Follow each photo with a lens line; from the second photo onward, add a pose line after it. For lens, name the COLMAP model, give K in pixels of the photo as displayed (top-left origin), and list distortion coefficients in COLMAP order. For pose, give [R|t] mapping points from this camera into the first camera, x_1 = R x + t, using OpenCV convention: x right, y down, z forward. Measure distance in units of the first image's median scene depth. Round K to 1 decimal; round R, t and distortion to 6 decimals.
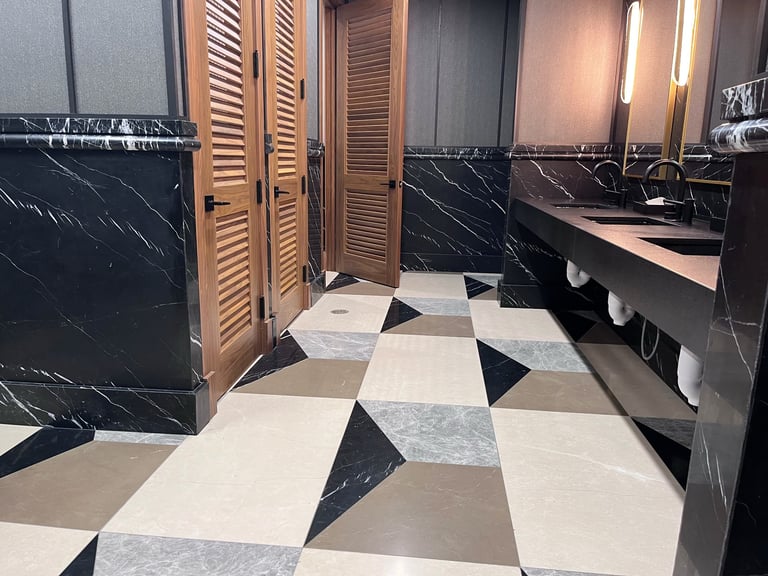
lens RADIAL K [[586.0, 0, 381.4], [0, 586.0, 287.0], [0, 0, 1]] dist [0.025872, -0.010160]
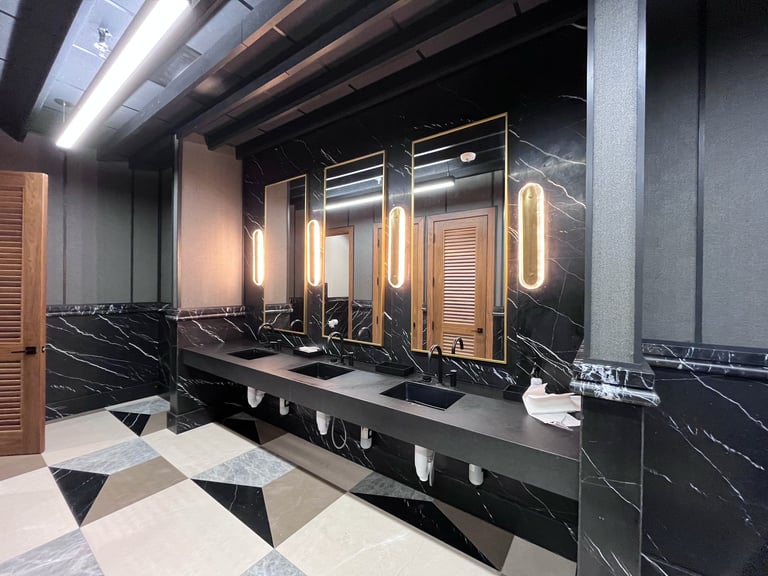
lens RADIAL K [[310.2, 0, 384.5], [0, 310.2, 287.8], [0, 0, 1]] dist [-0.007176, 0.000781]
pose [[0.496824, -0.014007, 0.867738, -0.156923], [0.180419, 0.979691, -0.087485, -0.143515], [-0.848890, 0.200021, 0.489262, 0.232659]]
